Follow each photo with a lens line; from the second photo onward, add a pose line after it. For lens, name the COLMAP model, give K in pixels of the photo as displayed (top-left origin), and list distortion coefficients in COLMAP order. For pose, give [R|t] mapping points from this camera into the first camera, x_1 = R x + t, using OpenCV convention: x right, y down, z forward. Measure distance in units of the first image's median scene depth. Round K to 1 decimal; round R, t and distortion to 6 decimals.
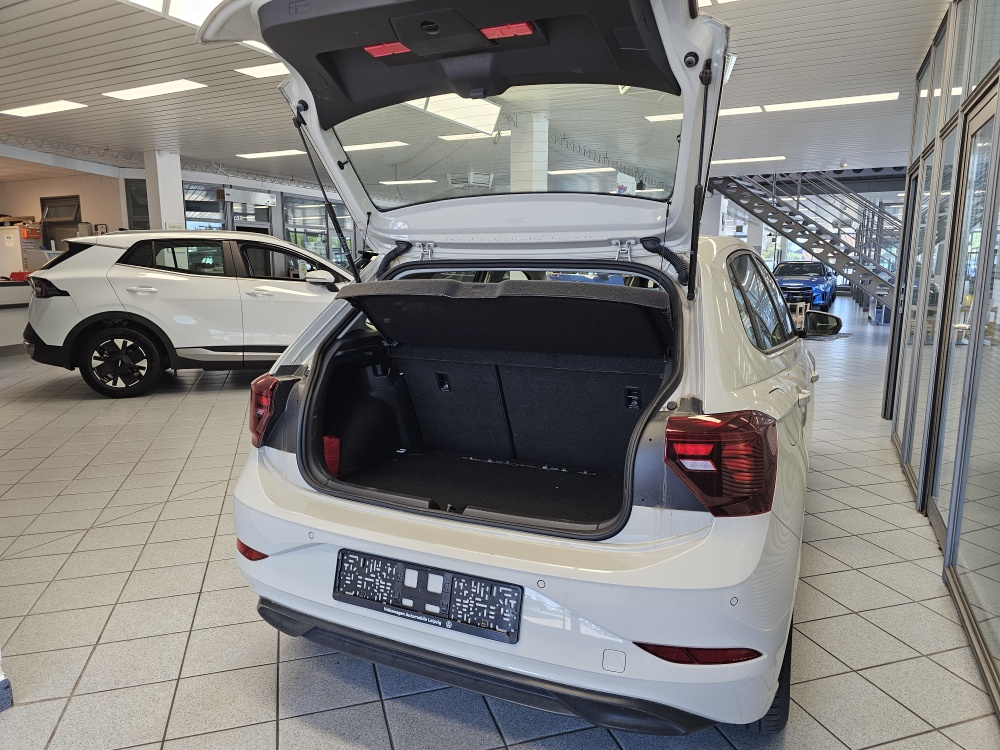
lens RADIAL K [[670.0, 0, 500.0], [0, 670.0, 375.0], [0, 0, 1]] dist [0.006692, -0.034987]
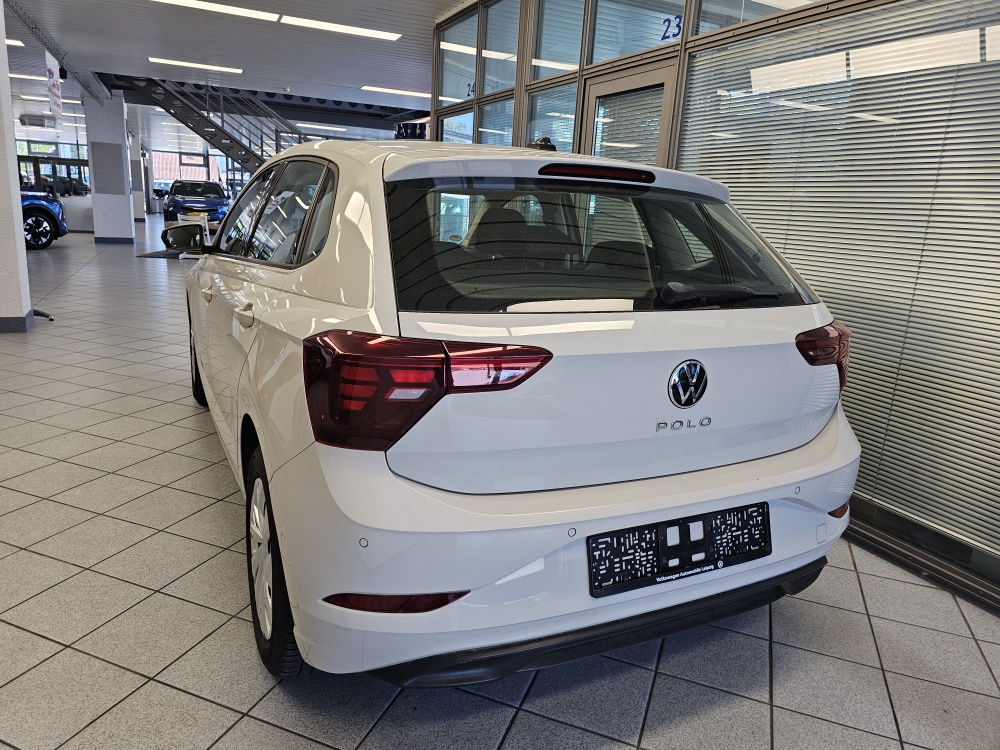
lens RADIAL K [[658.2, 0, 510.1], [0, 658.2, 366.9], [0, 0, 1]] dist [0.052910, -0.057957]
pose [[0.624859, -0.146119, 0.766942, -0.909675], [0.066031, 0.988701, 0.134571, -0.059543], [-0.777940, -0.033446, 0.627447, 0.600432]]
